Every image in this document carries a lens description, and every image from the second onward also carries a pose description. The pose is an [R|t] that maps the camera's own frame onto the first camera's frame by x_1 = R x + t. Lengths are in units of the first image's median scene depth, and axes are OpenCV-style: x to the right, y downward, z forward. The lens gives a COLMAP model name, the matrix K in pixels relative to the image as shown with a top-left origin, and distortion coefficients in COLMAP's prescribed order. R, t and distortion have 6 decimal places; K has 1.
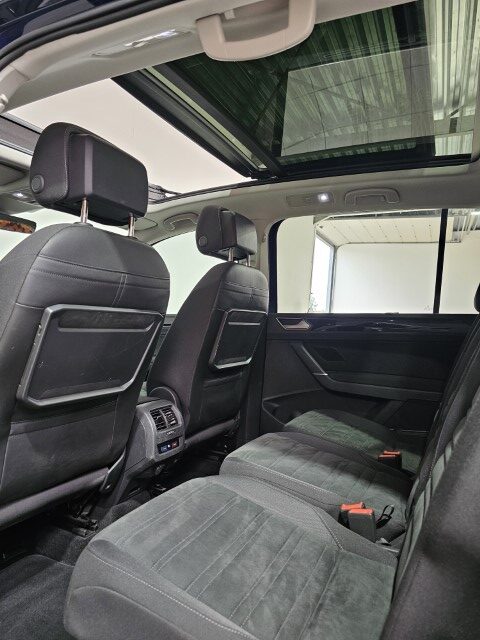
lens RADIAL K [[425.9, 0, 240.9], [0, 425.9, 330.6], [0, 0, 1]] dist [0.054013, -0.052798]
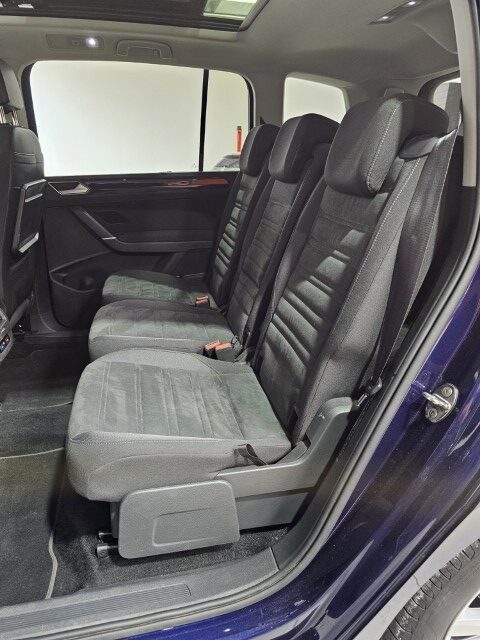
lens RADIAL K [[425.9, 0, 240.9], [0, 425.9, 330.6], [0, 0, 1]] dist [0.054013, -0.052798]
pose [[0.771453, -0.275866, 0.573375, -0.275607], [0.041538, 0.921039, 0.387249, -0.099291], [-0.634929, -0.274927, 0.721997, -0.021717]]
